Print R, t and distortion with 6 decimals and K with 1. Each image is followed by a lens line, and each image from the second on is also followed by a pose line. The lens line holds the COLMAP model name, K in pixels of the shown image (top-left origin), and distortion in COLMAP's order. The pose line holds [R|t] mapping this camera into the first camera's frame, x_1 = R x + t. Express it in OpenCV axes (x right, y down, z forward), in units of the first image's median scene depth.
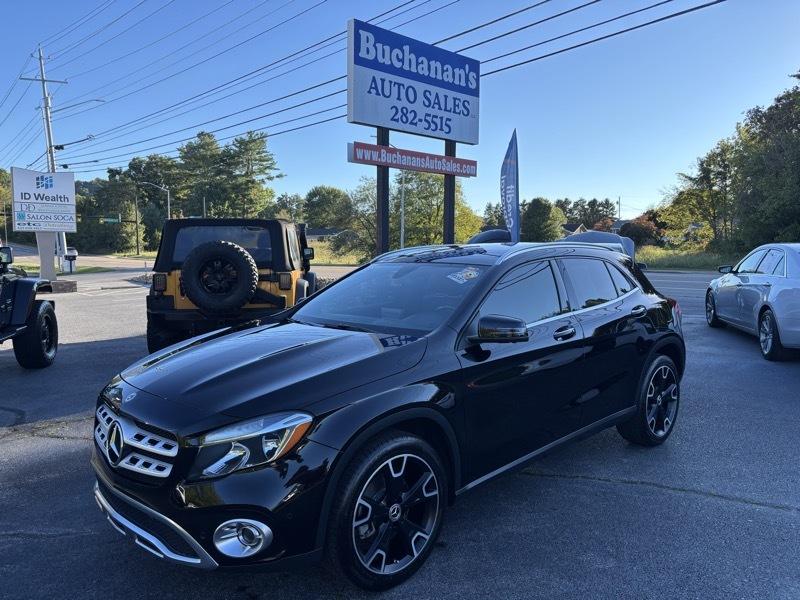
lens RADIAL K [[609.0, 0, 400.2], [0, 609.0, 302.9], [0, 0, 1]] dist [0.046217, -0.045824]
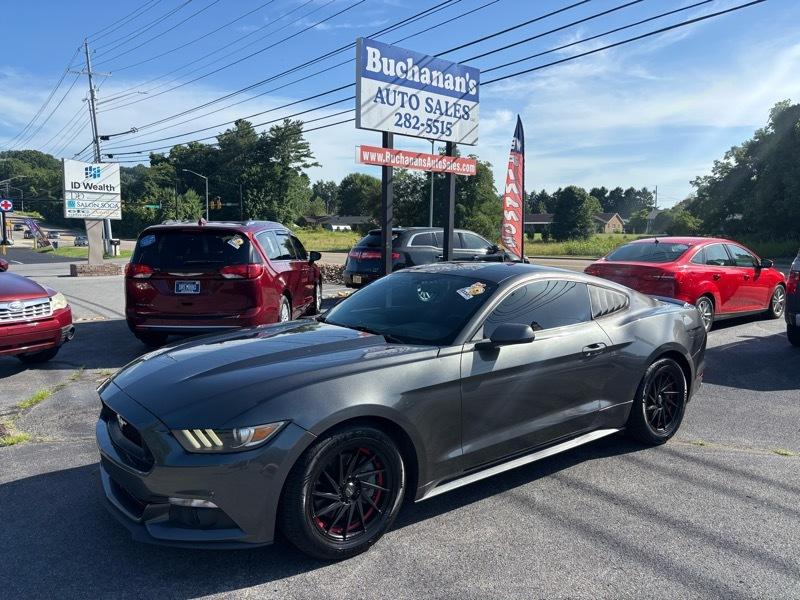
lens RADIAL K [[609.0, 0, 399.9], [0, 609.0, 302.2], [0, 0, 1]] dist [0.046217, -0.045824]
pose [[0.998327, 0.016113, -0.055526, 0.056499], [-0.015043, 0.999694, 0.019636, 0.004796], [0.055825, -0.018768, 0.998264, -0.121021]]
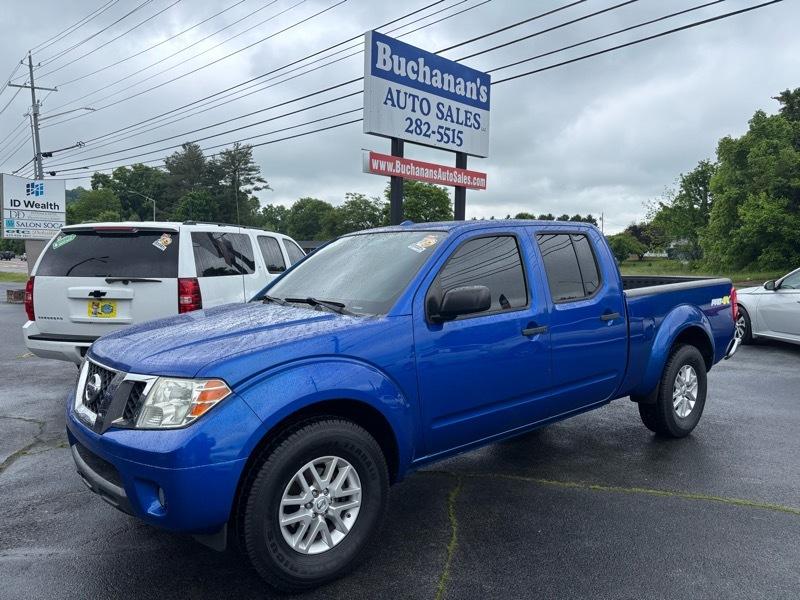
lens RADIAL K [[609.0, 0, 399.1], [0, 609.0, 299.9], [0, 0, 1]] dist [0.046217, -0.045824]
pose [[0.999610, 0.010832, 0.025751, -0.044305], [-0.010165, 0.999613, -0.025905, 0.002213], [-0.026022, 0.025633, 0.999333, 0.008355]]
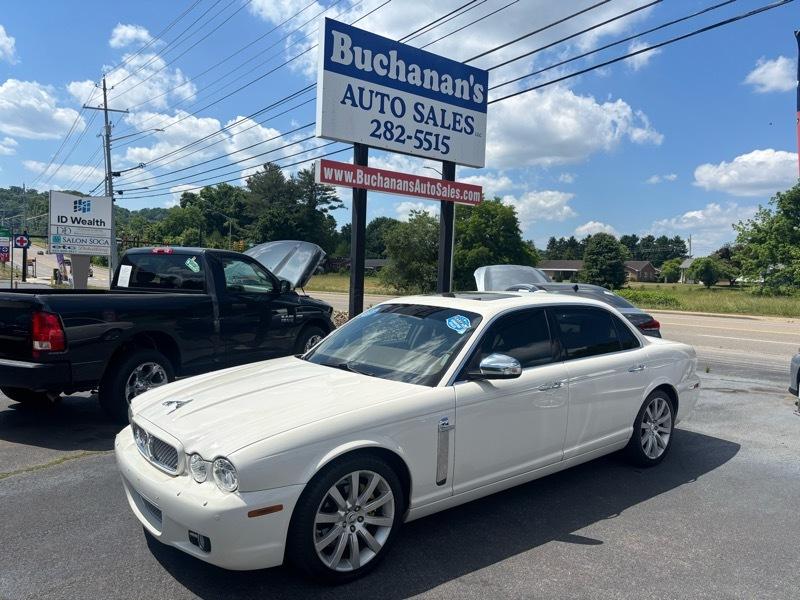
lens RADIAL K [[609.0, 0, 398.7], [0, 609.0, 302.1], [0, 0, 1]] dist [0.046217, -0.045824]
pose [[0.994119, 0.034439, -0.102669, 0.108695], [-0.039733, 0.997960, -0.049978, -0.024348], [0.100738, 0.053763, 0.993459, 0.155806]]
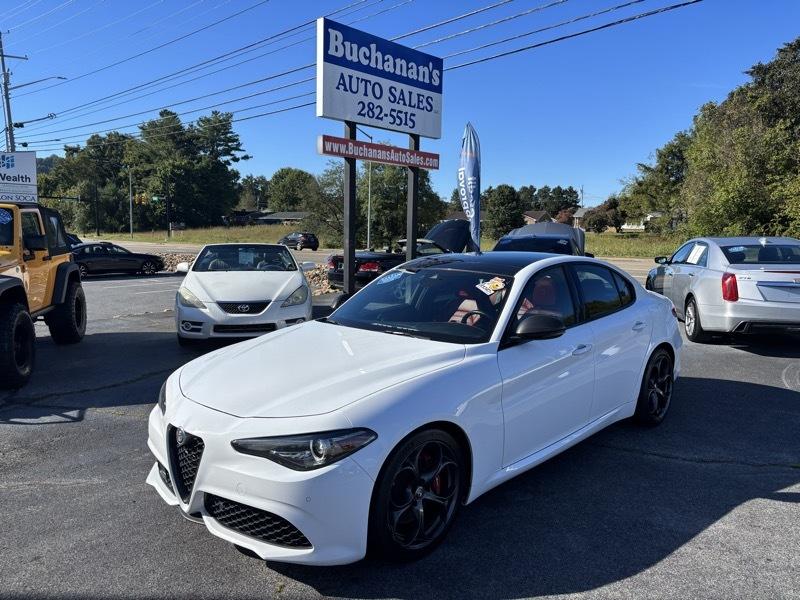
lens RADIAL K [[609.0, 0, 400.9], [0, 609.0, 301.0], [0, 0, 1]] dist [0.046217, -0.045824]
pose [[0.998413, 0.007550, 0.055799, 0.001960], [-0.008799, 0.999715, 0.022171, -0.001070], [-0.055616, -0.022627, 0.998196, -0.061304]]
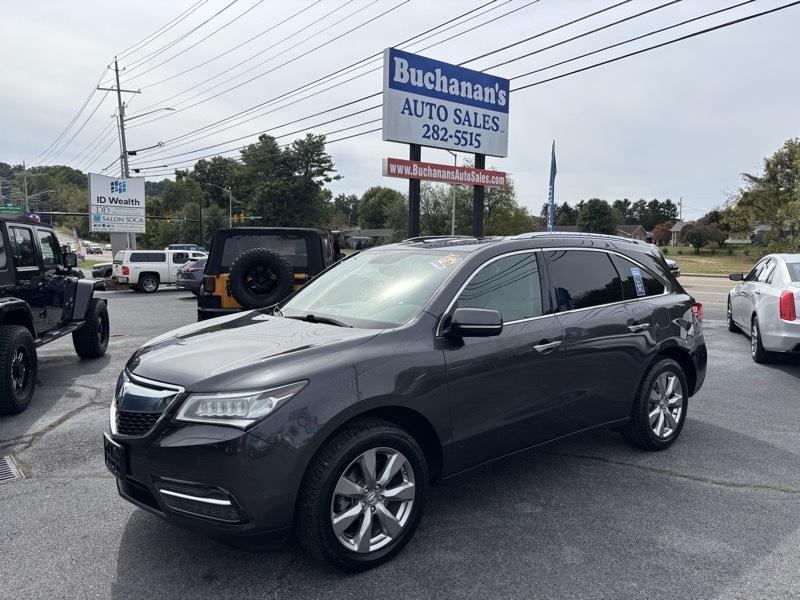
lens RADIAL K [[609.0, 0, 402.1], [0, 609.0, 296.6], [0, 0, 1]] dist [0.046217, -0.045824]
pose [[0.996135, 0.015533, -0.086454, 0.042947], [-0.016394, 0.999823, -0.009264, -0.002194], [0.086295, 0.010646, 0.996213, -0.083323]]
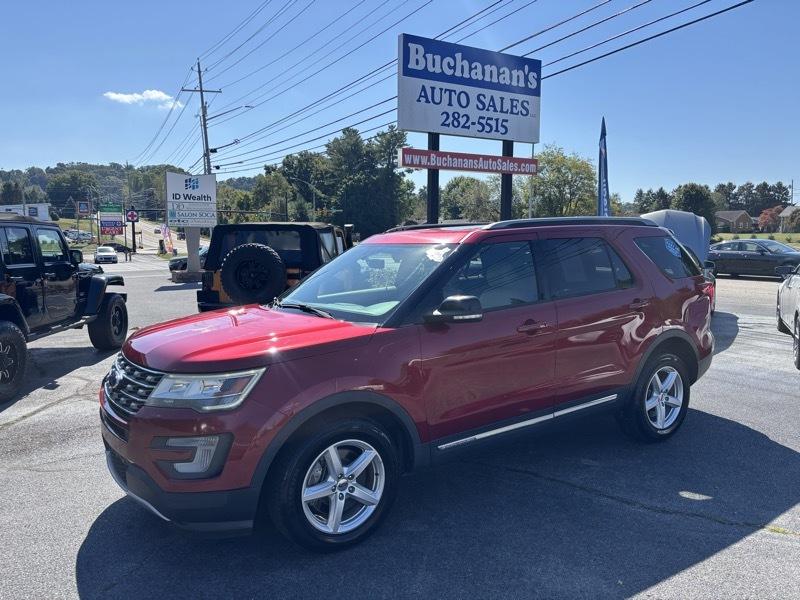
lens RADIAL K [[609.0, 0, 400.1], [0, 609.0, 302.0], [0, 0, 1]] dist [0.046217, -0.045824]
pose [[0.973288, 0.021759, -0.228555, 0.149385], [-0.018326, 0.999685, 0.017129, -0.009841], [0.228856, -0.012483, 0.973380, -0.044105]]
